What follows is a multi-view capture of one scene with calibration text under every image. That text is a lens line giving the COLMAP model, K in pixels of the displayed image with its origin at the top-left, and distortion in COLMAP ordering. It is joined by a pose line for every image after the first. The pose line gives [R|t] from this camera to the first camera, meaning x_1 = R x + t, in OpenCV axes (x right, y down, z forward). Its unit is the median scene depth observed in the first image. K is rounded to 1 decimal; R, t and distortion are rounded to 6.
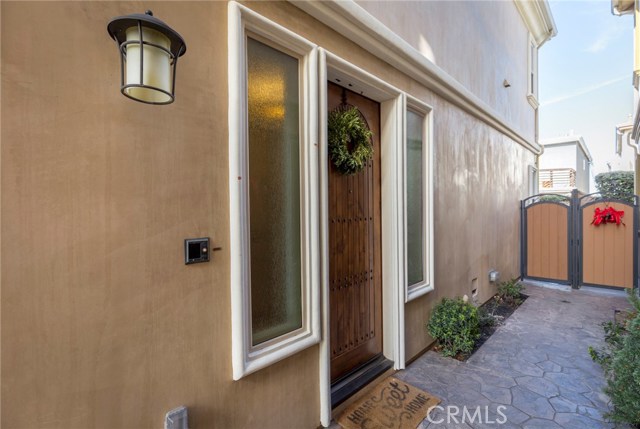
lens RADIAL K [[299.2, 0, 320.0], [0, 299.2, 214.5], [0, 0, 1]] dist [-0.000029, -0.000054]
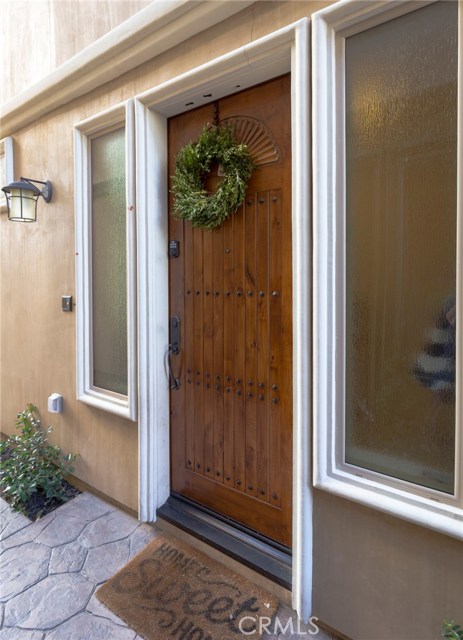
lens RADIAL K [[351.8, 0, 231.6], [0, 351.8, 286.8], [0, 0, 1]] dist [0.015167, 0.000318]
pose [[0.158472, 0.036487, -0.986689, 0.909674], [-0.016880, 0.999271, 0.034241, -0.025148], [0.987219, 0.011229, 0.158972, 0.917103]]
